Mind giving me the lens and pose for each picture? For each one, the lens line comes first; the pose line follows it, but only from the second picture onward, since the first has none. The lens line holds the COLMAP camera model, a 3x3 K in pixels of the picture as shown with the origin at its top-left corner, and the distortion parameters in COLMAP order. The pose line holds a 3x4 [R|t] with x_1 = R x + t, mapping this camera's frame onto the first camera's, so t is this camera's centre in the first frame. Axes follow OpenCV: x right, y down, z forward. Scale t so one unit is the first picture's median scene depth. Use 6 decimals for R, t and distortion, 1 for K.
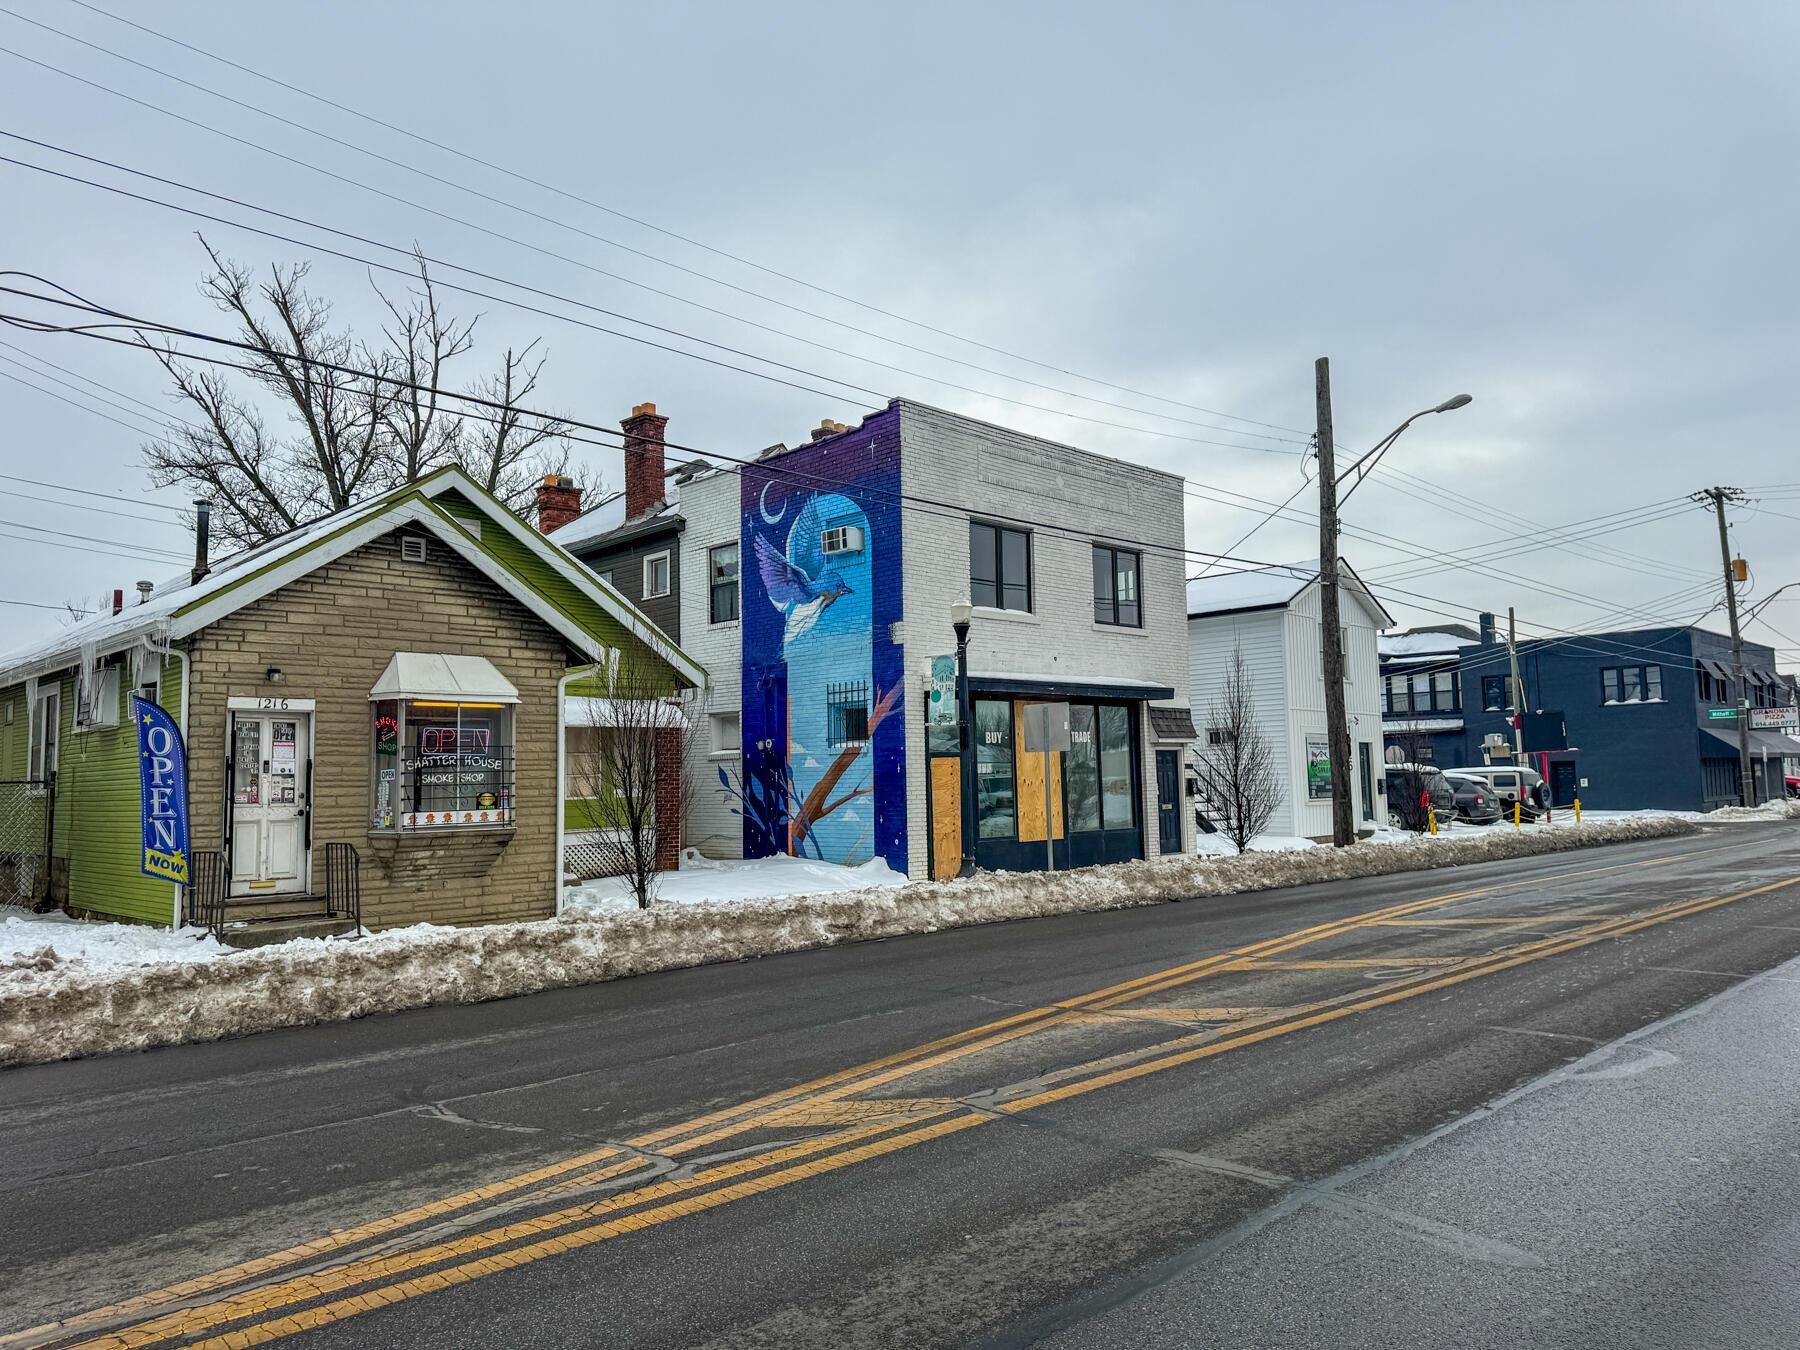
lens RADIAL K [[1240.2, 0, 900.0], [0, 1240.2, 675.0], [0, 0, 1]] dist [0.086210, -0.001539]
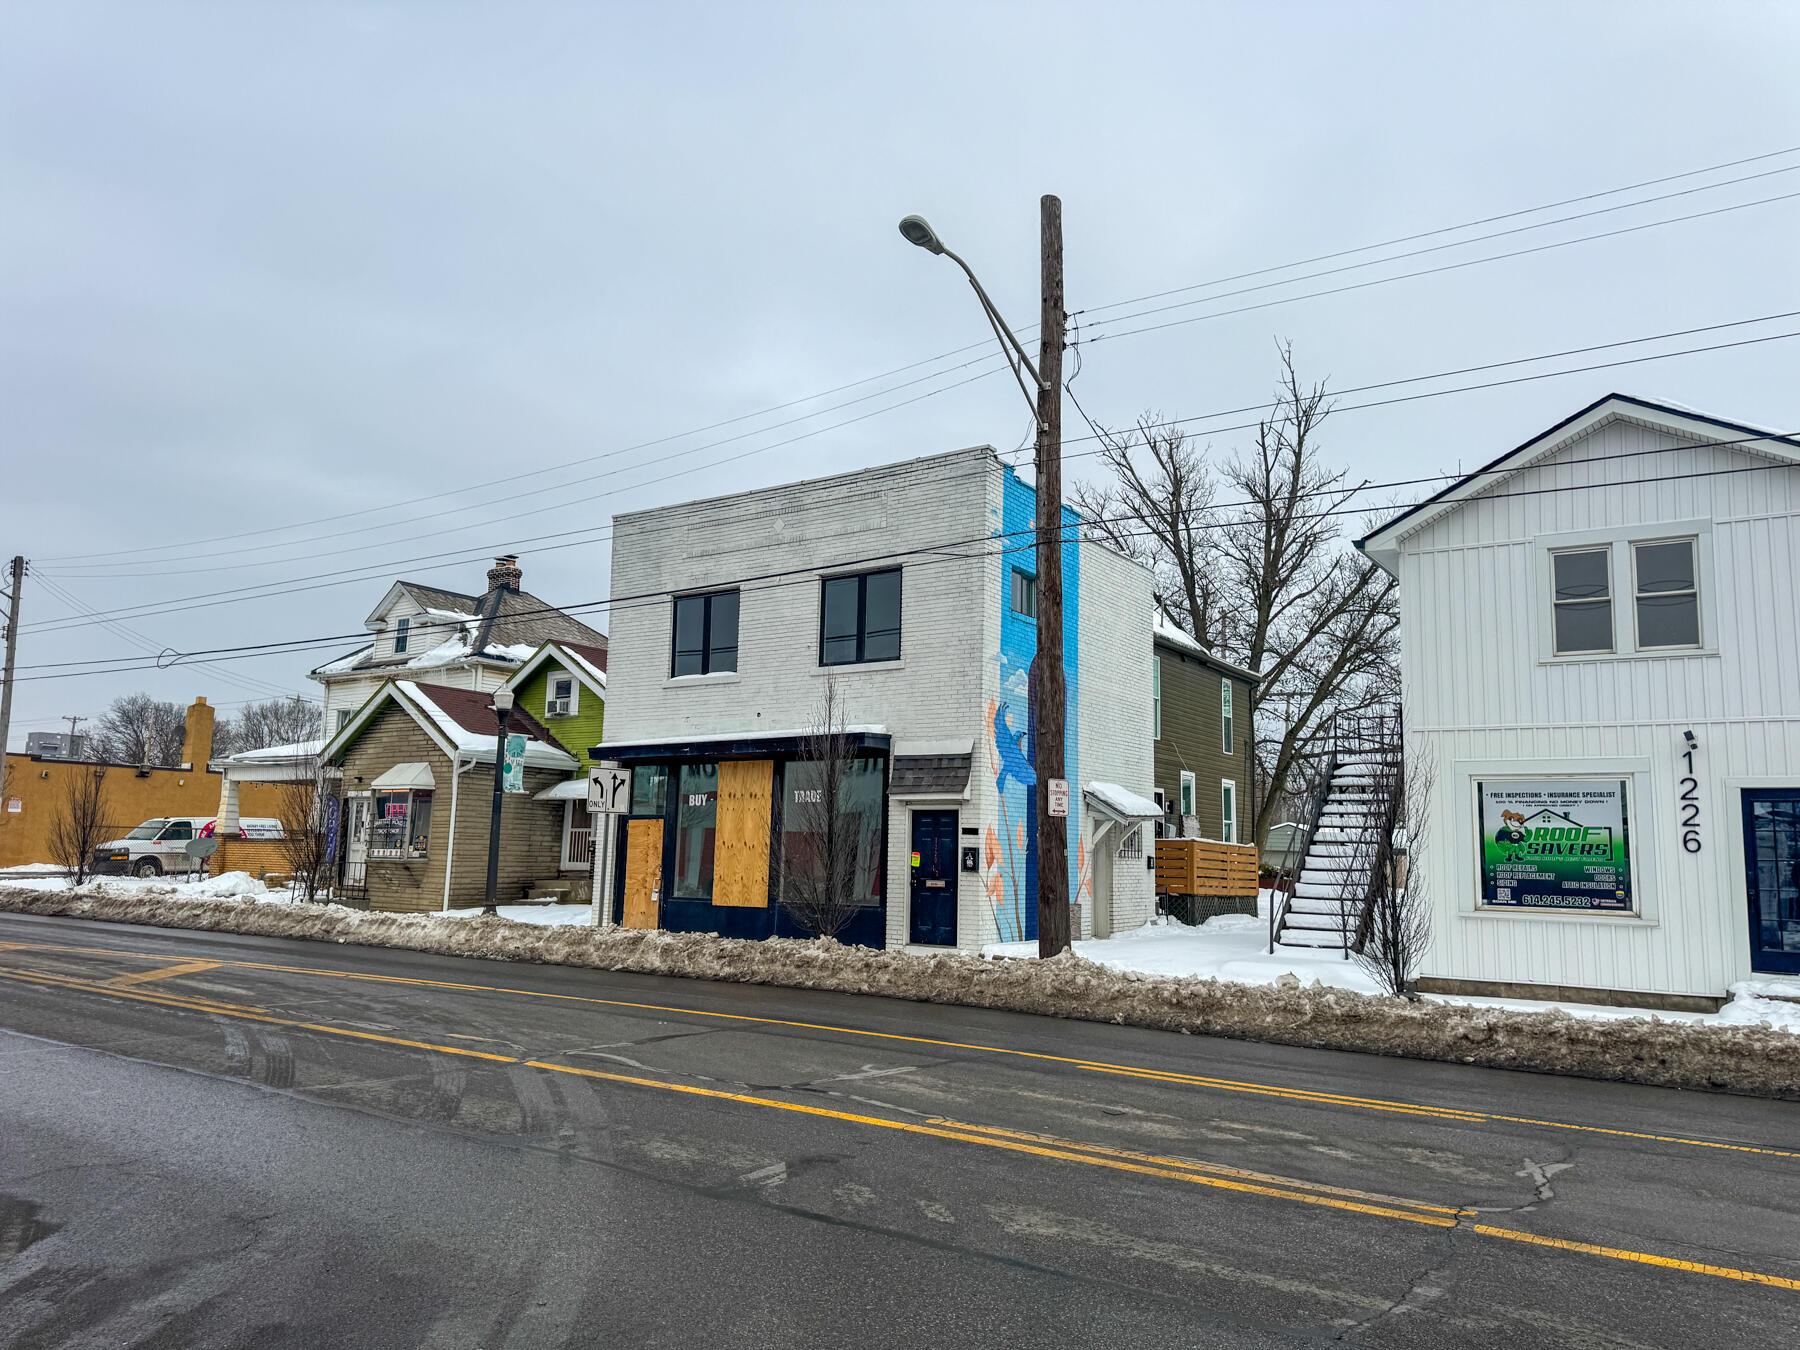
lens RADIAL K [[1240.2, 0, 900.0], [0, 1240.2, 675.0], [0, 0, 1]] dist [0.086210, -0.001539]
pose [[0.188555, -0.116450, -0.975134, 1.108175], [0.060099, 0.992452, -0.106897, 0.066745], [0.980222, -0.038448, 0.194130, 0.950561]]
